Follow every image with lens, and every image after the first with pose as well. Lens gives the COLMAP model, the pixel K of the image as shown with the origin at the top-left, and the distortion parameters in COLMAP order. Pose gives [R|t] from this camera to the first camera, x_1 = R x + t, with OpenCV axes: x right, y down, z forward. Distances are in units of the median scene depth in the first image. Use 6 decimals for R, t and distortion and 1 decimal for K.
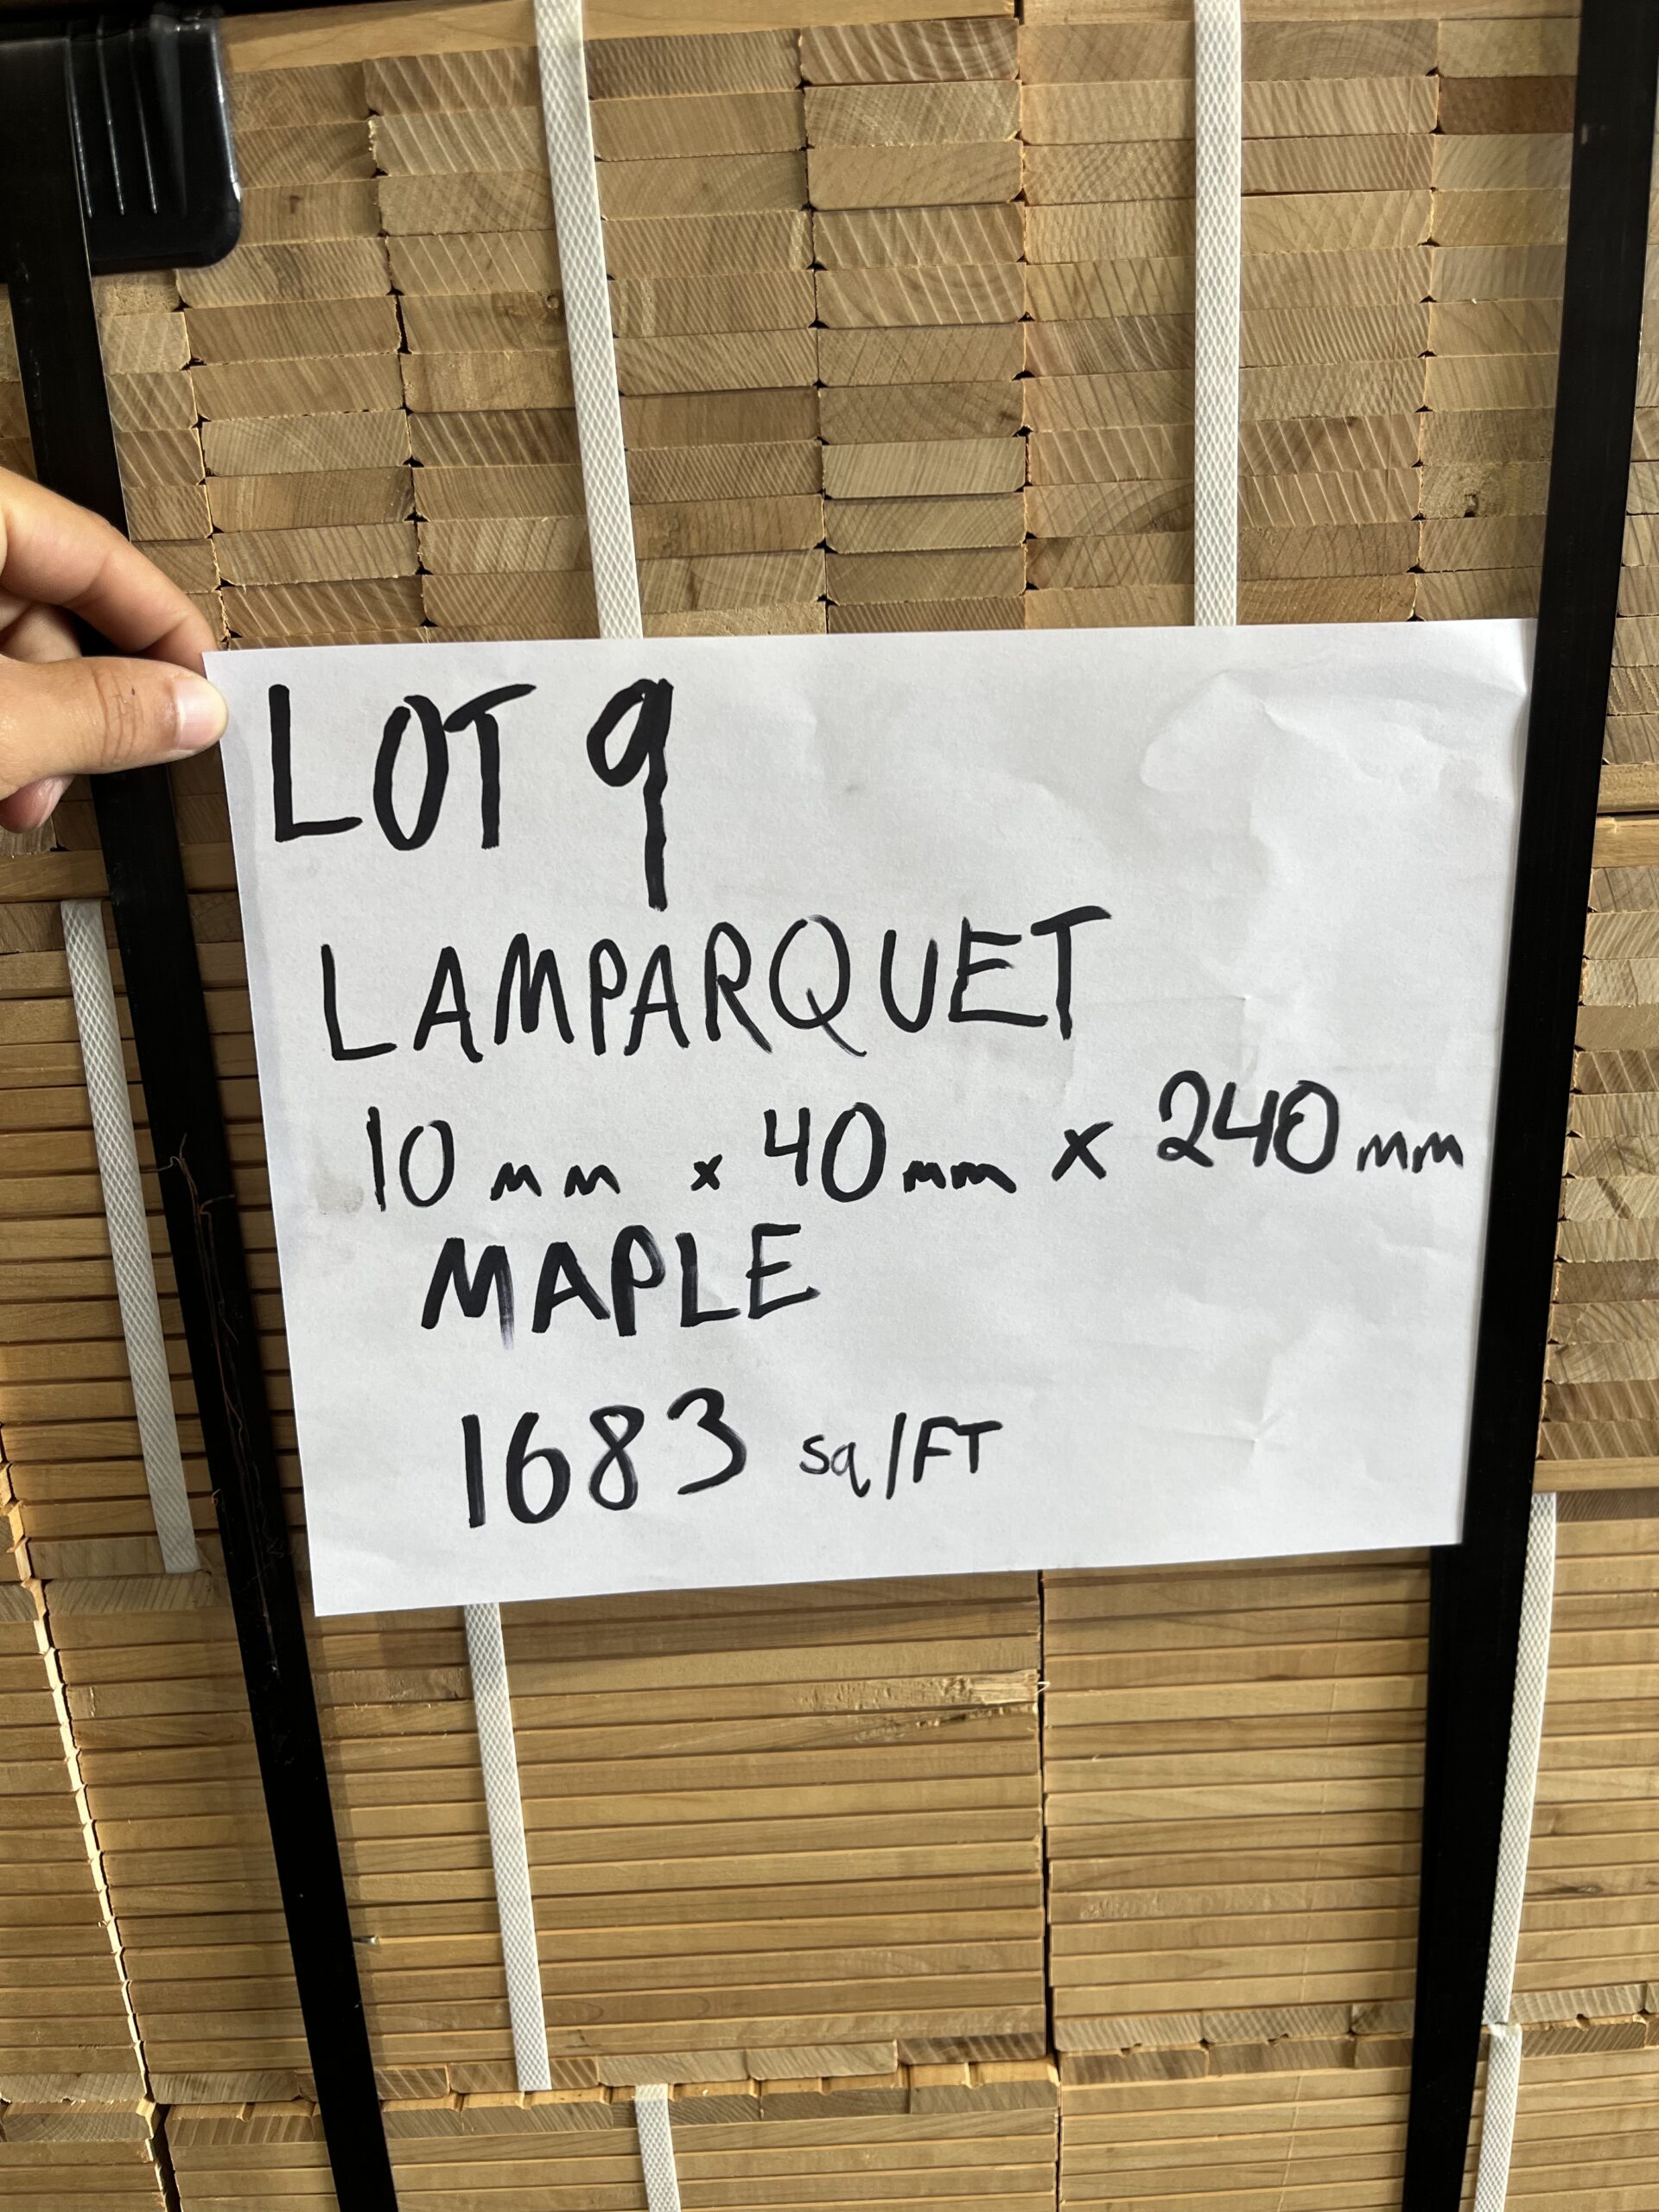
lens RADIAL K [[1669.1, 0, 832.0], [0, 1669.1, 1108.2], [0, 0, 1]] dist [0.027213, -0.063972]
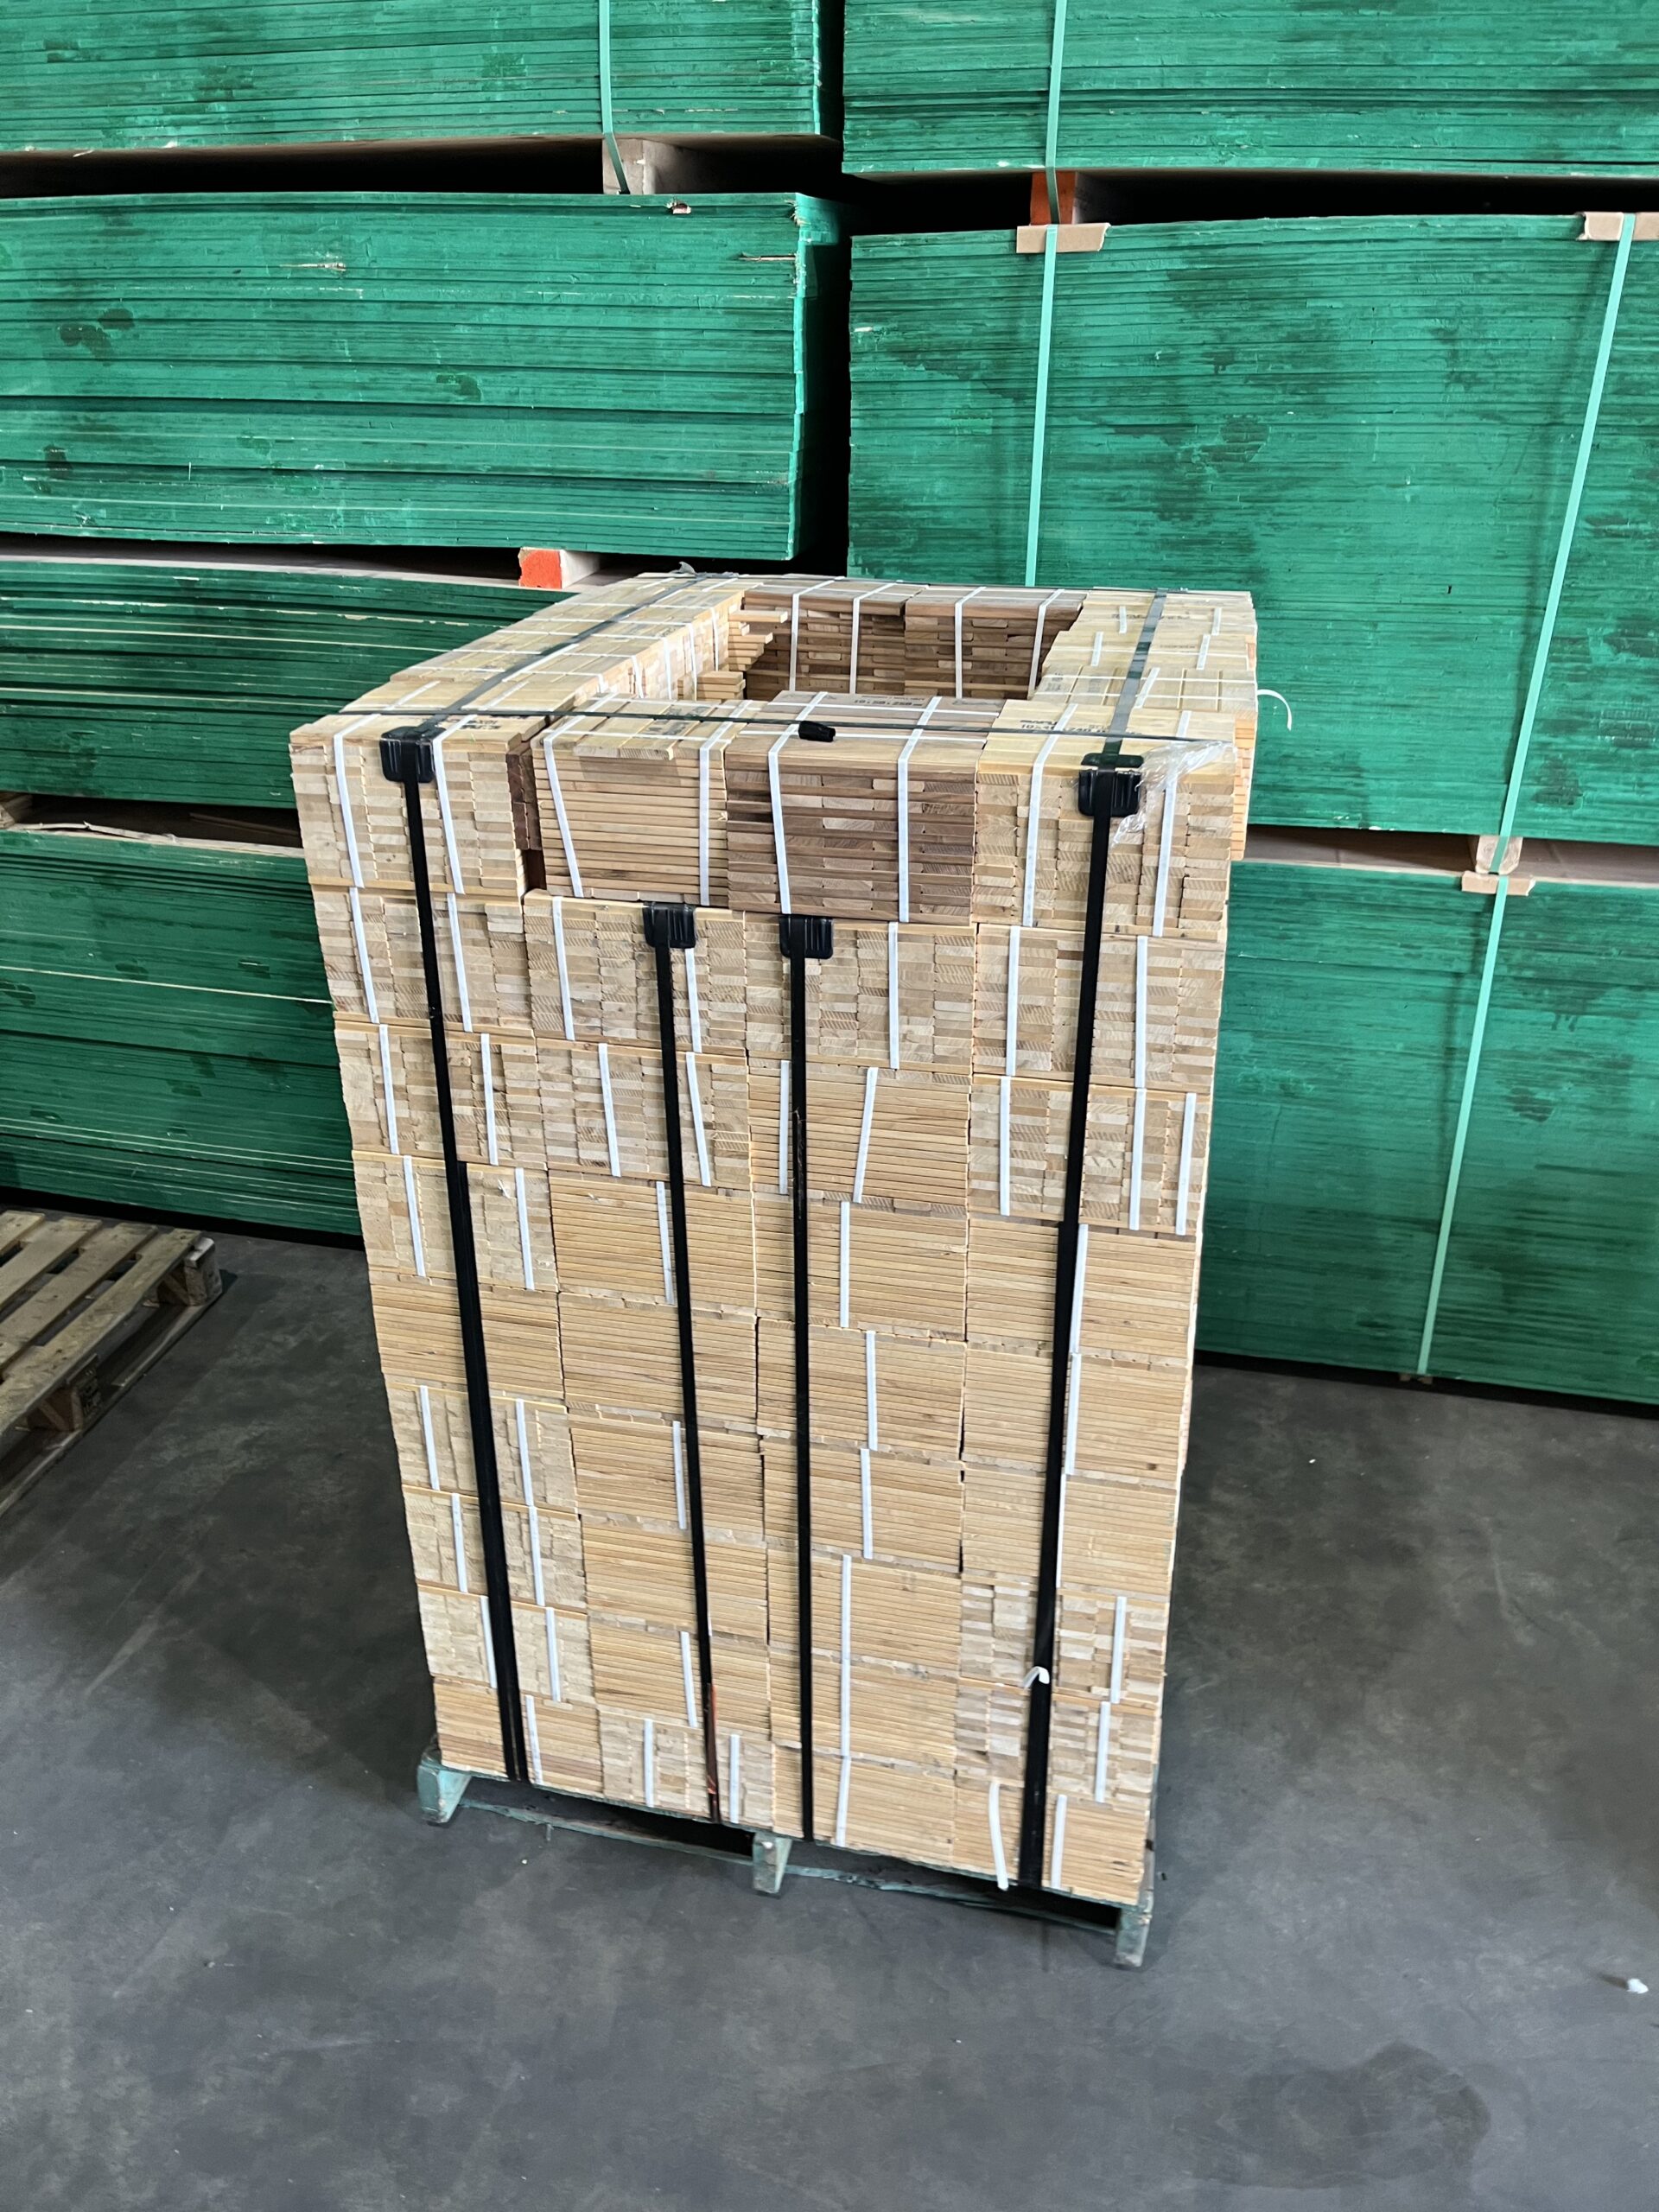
lens RADIAL K [[1669.1, 0, 830.9], [0, 1669.1, 1105.1], [0, 0, 1]] dist [0.027213, -0.063972]
pose [[0.969250, 0.140657, -0.201916, 0.595266], [-0.109981, 0.981634, 0.155880, -0.652512], [0.220133, -0.128880, 0.966918, -3.182874]]
